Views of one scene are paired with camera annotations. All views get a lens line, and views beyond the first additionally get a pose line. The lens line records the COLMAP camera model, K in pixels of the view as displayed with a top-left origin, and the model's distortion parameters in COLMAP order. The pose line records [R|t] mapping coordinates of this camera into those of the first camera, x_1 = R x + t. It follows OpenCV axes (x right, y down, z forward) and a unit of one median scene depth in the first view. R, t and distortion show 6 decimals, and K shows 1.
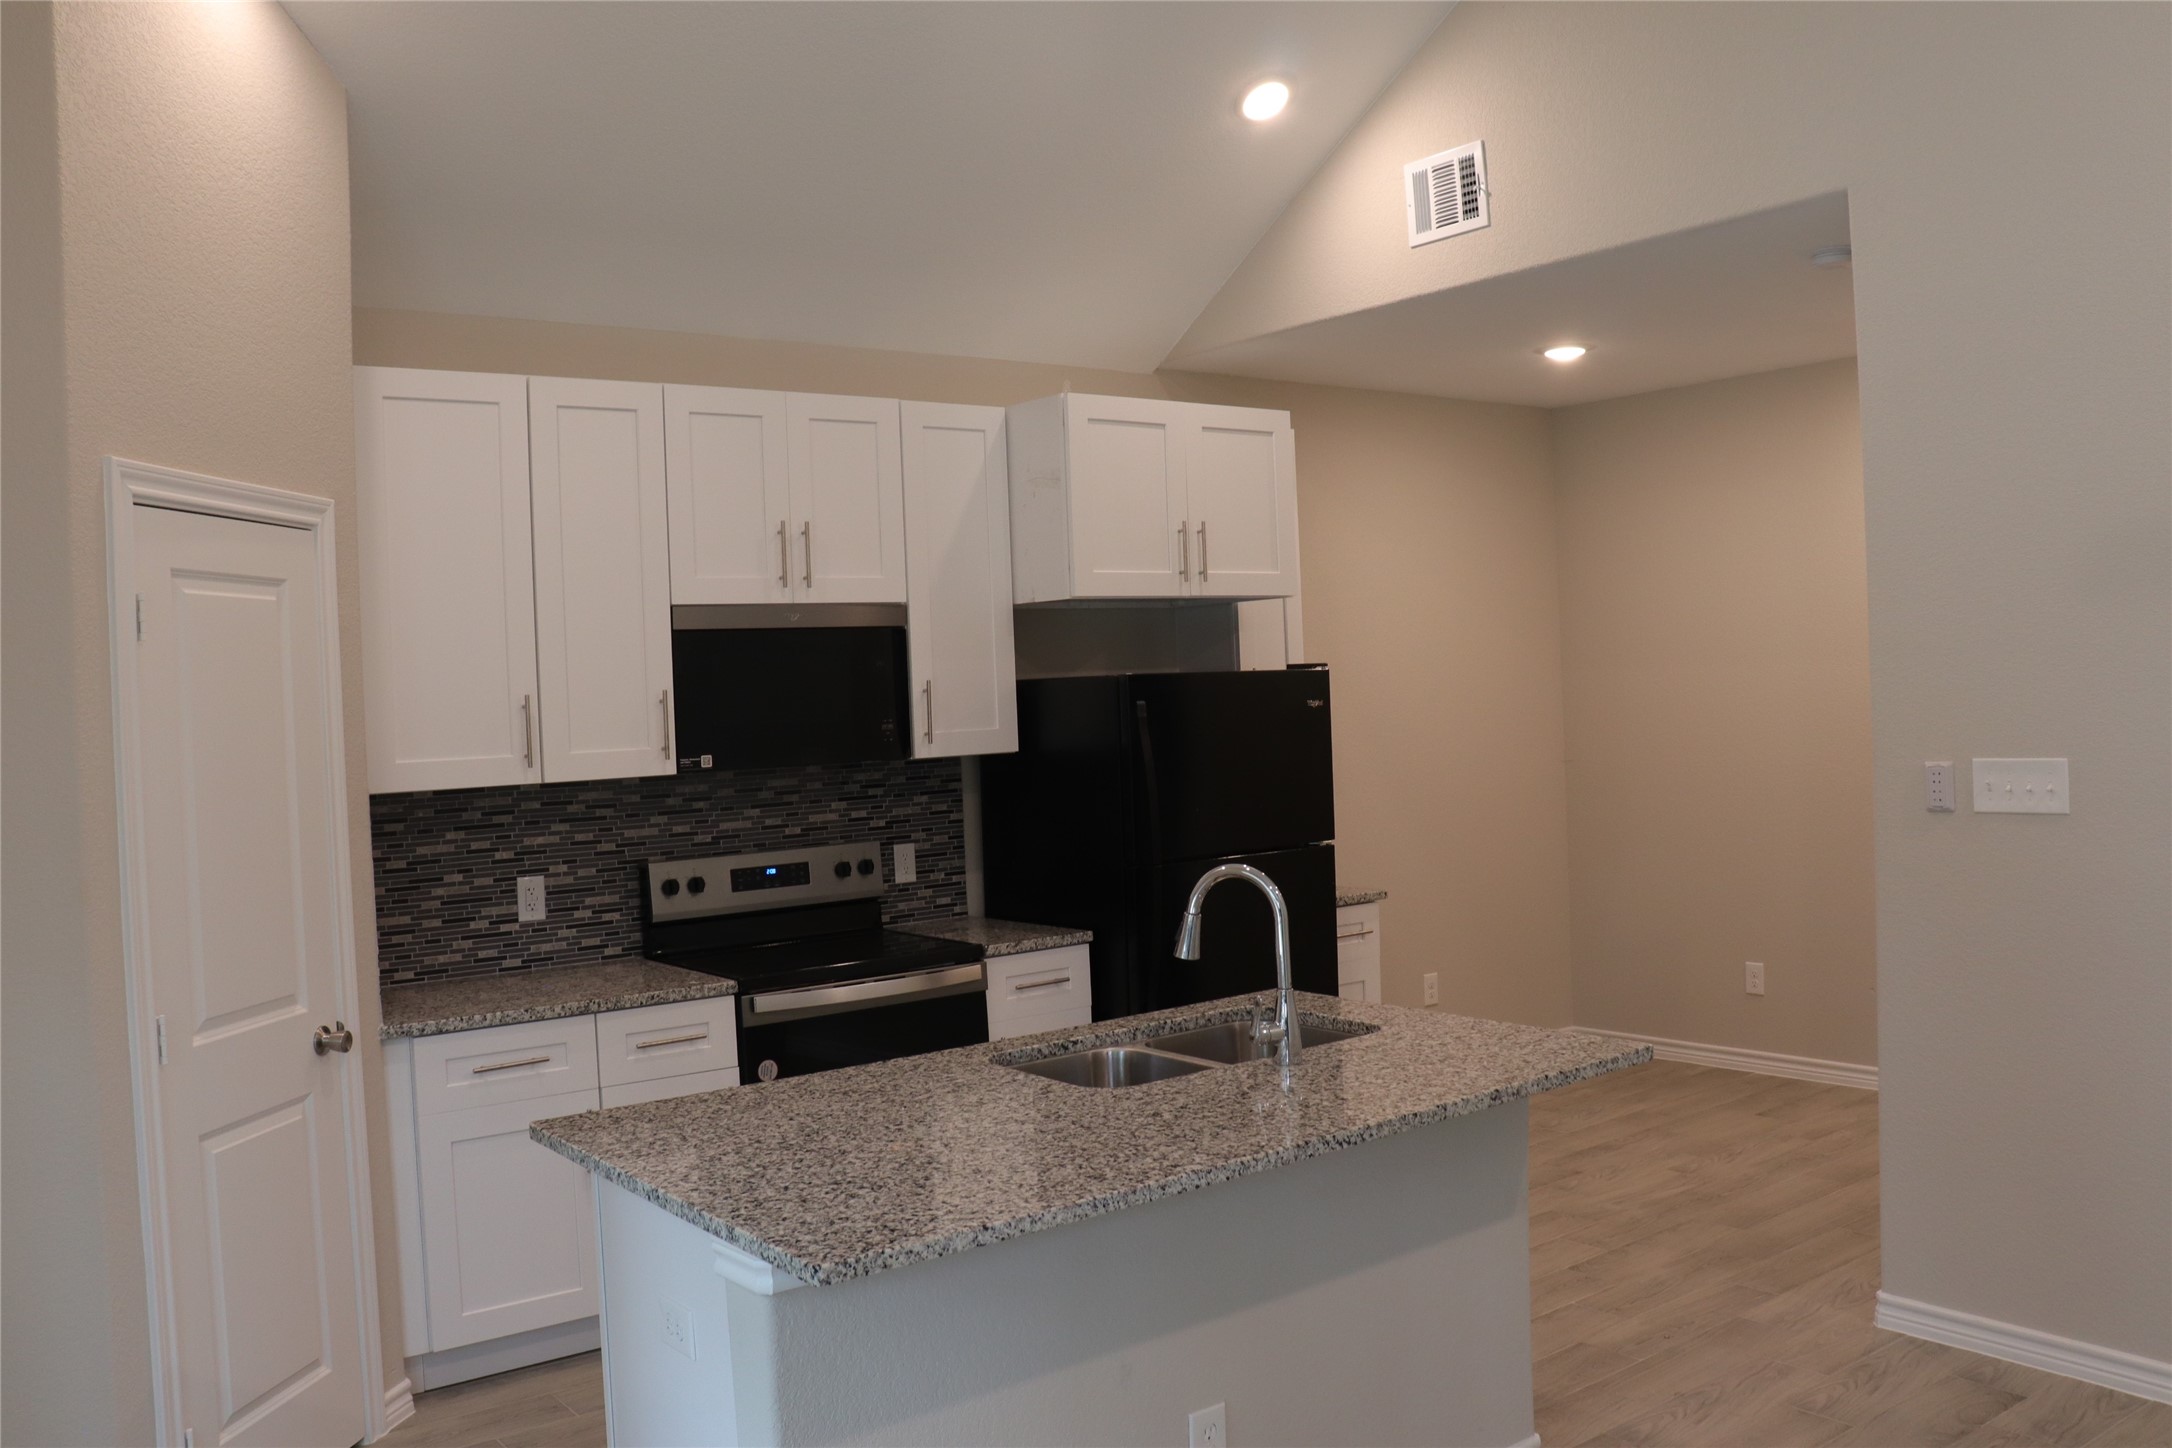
lens RADIAL K [[1820.1, 0, 1084.3], [0, 1820.1, 722.1], [0, 0, 1]] dist [-0.148528, 0.088550]
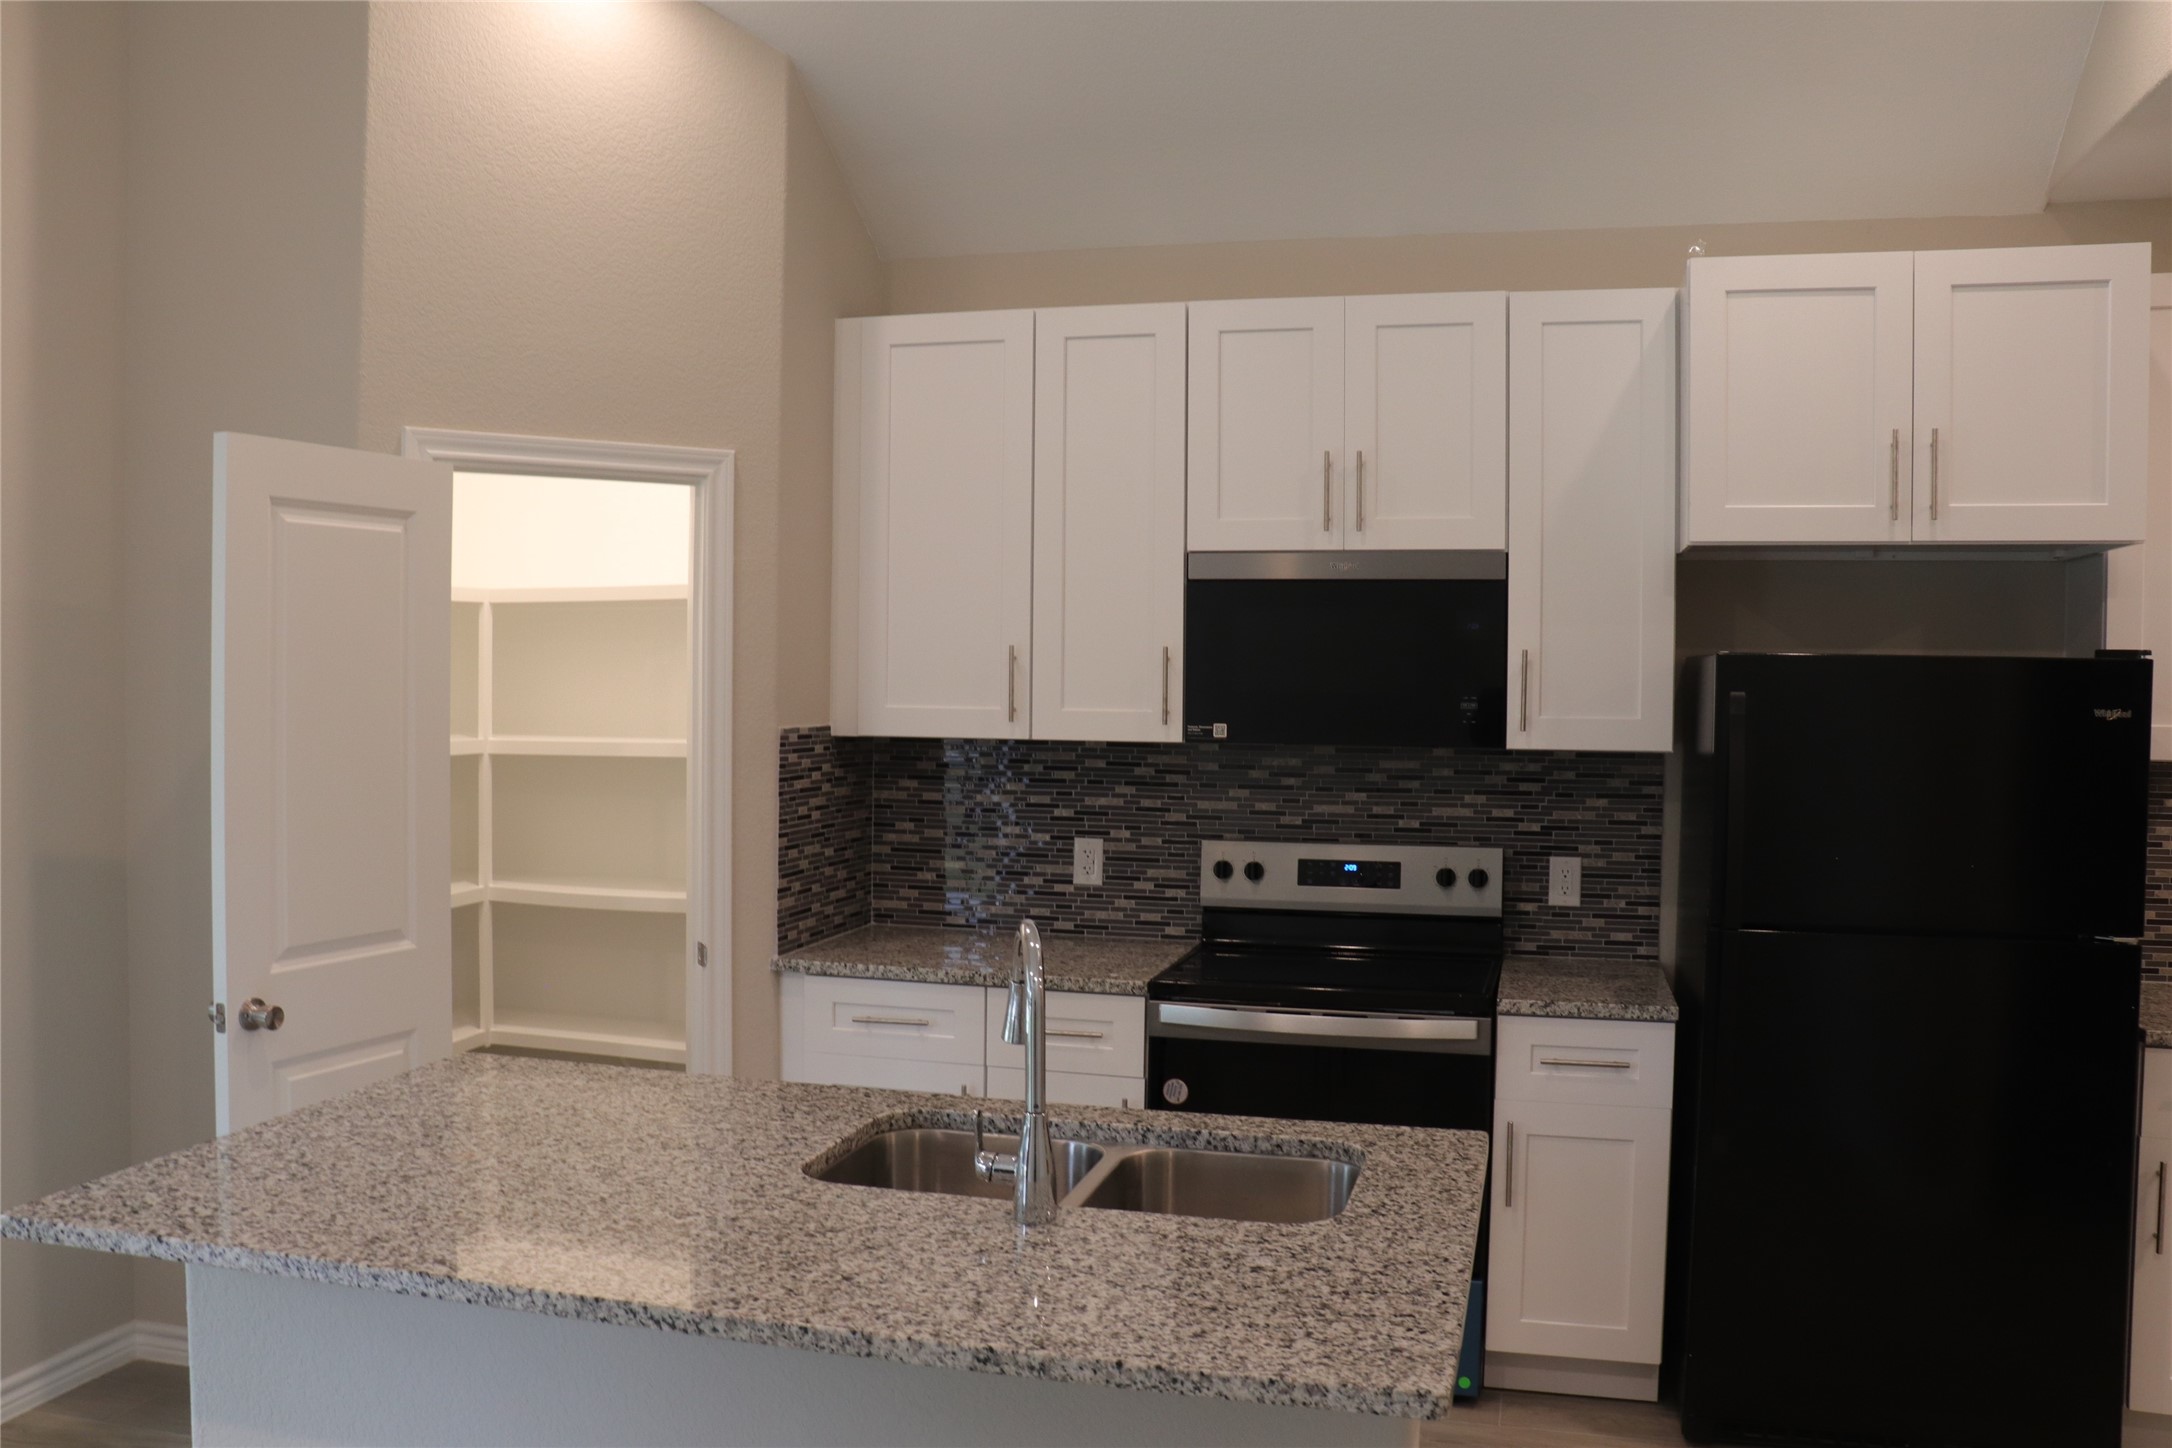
lens RADIAL K [[1820.1, 0, 1093.1], [0, 1820.1, 709.7], [0, 0, 1]] dist [-0.148528, 0.088550]
pose [[0.607200, 0.063897, -0.791976, 0.436694], [-0.049764, 0.997863, 0.042355, -0.021891], [0.792989, 0.013694, 0.609082, 0.402700]]
